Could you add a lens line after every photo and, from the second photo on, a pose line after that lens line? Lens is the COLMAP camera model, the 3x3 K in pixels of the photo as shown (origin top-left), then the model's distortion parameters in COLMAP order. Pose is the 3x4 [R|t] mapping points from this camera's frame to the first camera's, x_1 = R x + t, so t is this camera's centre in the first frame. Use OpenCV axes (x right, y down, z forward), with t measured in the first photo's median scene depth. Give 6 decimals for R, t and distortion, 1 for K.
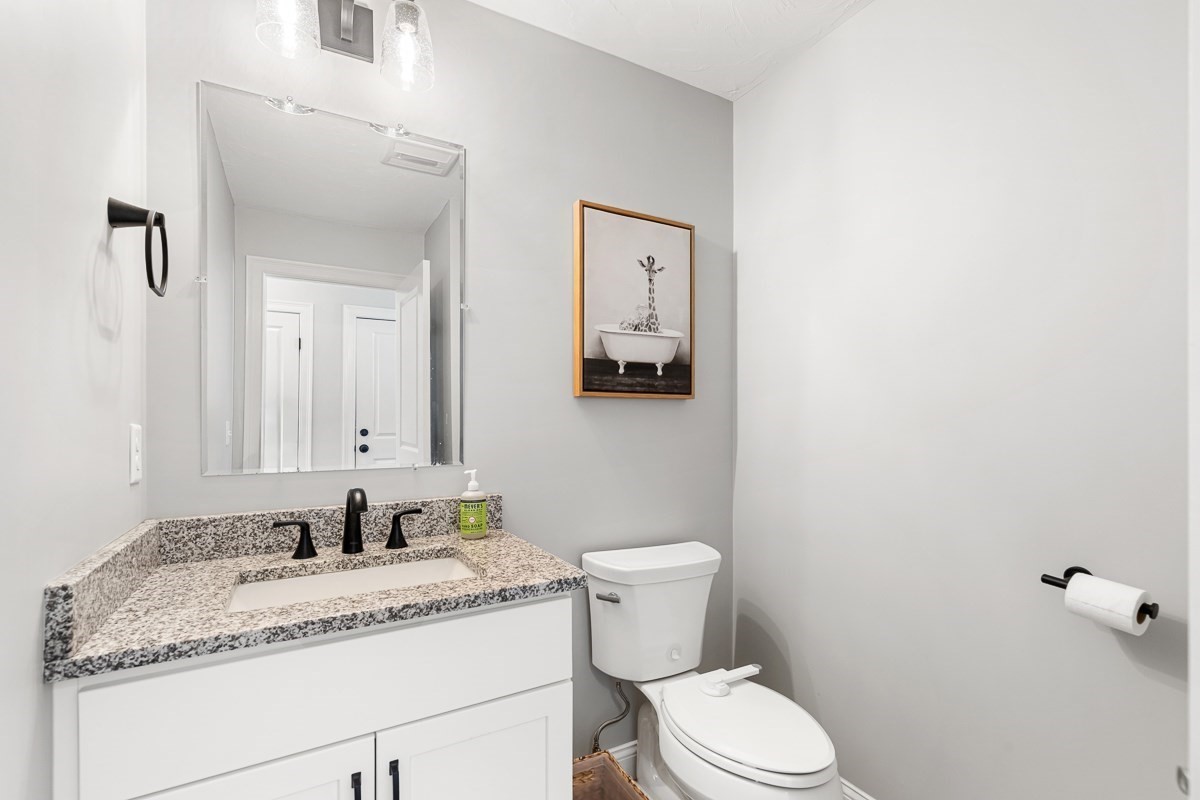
lens RADIAL K [[548.8, 0, 601.7], [0, 548.8, 417.0], [0, 0, 1]] dist [0.012181, -0.000011]
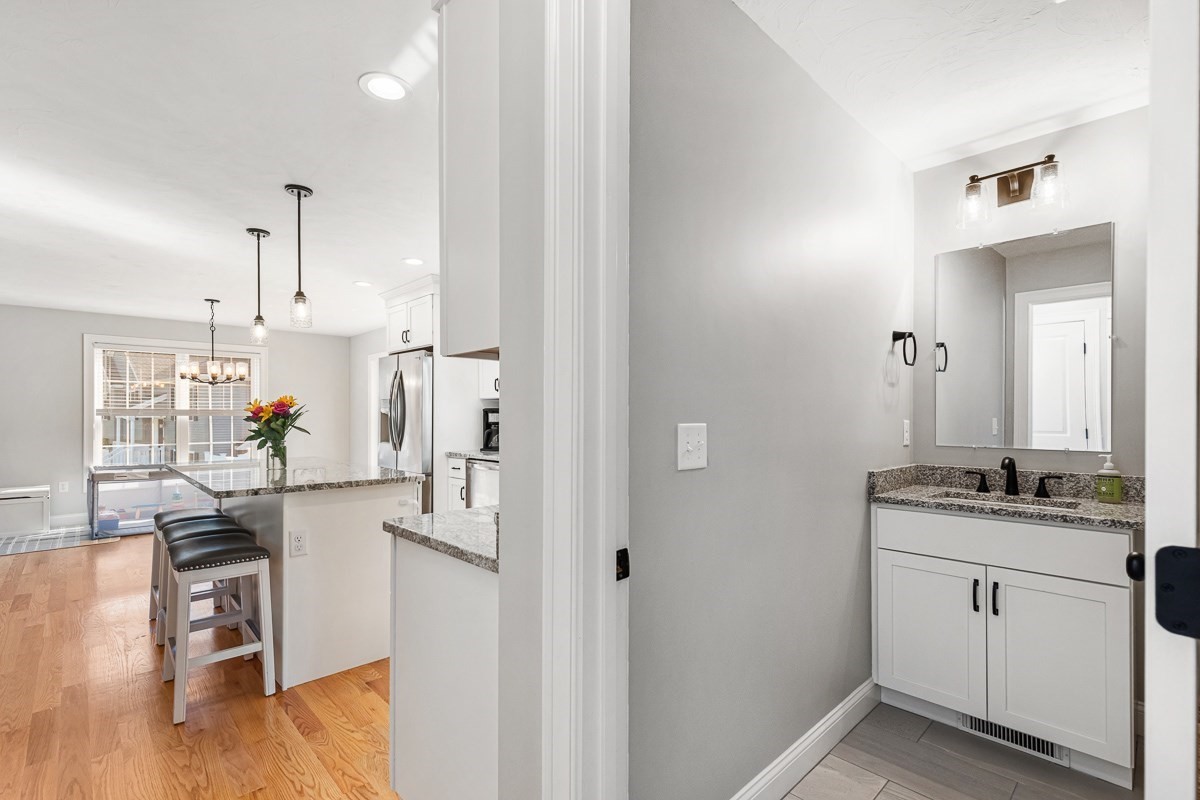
lens RADIAL K [[548.8, 0, 601.7], [0, 548.8, 417.0], [0, 0, 1]] dist [0.012181, -0.000011]
pose [[0.254431, 0.004339, -0.967081, 1.101005], [0.002843, 0.999982, 0.005234, -0.016498], [0.967087, -0.004081, 0.254414, -0.847227]]
